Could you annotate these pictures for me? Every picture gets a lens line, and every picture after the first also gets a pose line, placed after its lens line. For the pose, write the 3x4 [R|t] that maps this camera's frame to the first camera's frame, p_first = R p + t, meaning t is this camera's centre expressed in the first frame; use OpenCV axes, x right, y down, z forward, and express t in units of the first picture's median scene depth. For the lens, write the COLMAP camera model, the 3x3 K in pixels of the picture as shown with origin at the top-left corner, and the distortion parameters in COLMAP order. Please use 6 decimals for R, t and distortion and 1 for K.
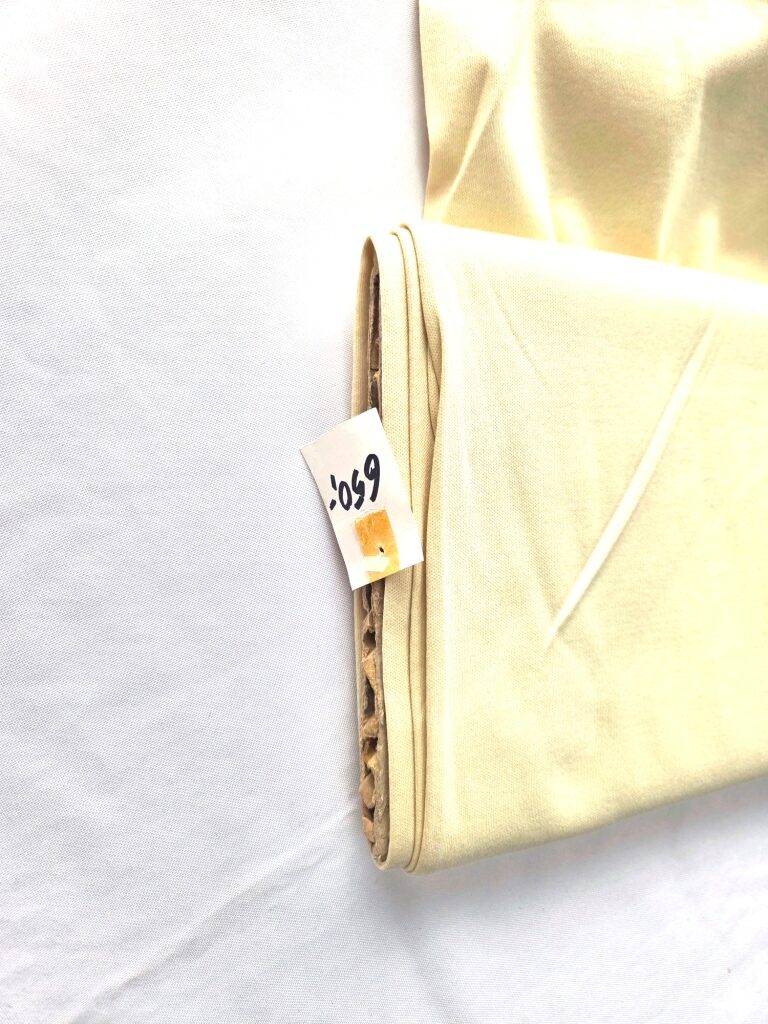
lens RADIAL K [[825.7, 0, 384.0], [0, 825.7, 512.0], [0, 0, 1]] dist [-0.057026, -0.006610]
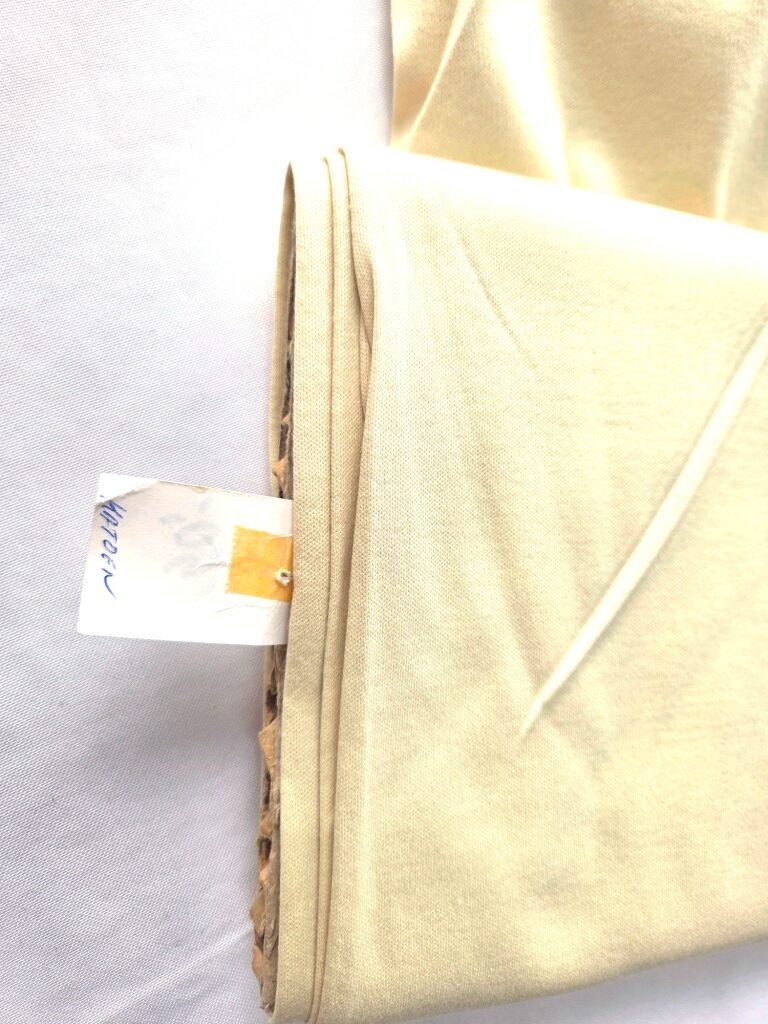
lens RADIAL K [[825.7, 0, 384.0], [0, 825.7, 512.0], [0, 0, 1]] dist [-0.057026, -0.006610]
pose [[0.991454, 0.039772, -0.124247, 0.158471], [-0.046331, 0.997656, -0.050352, 0.015676], [0.121953, 0.055679, 0.990973, 0.262947]]
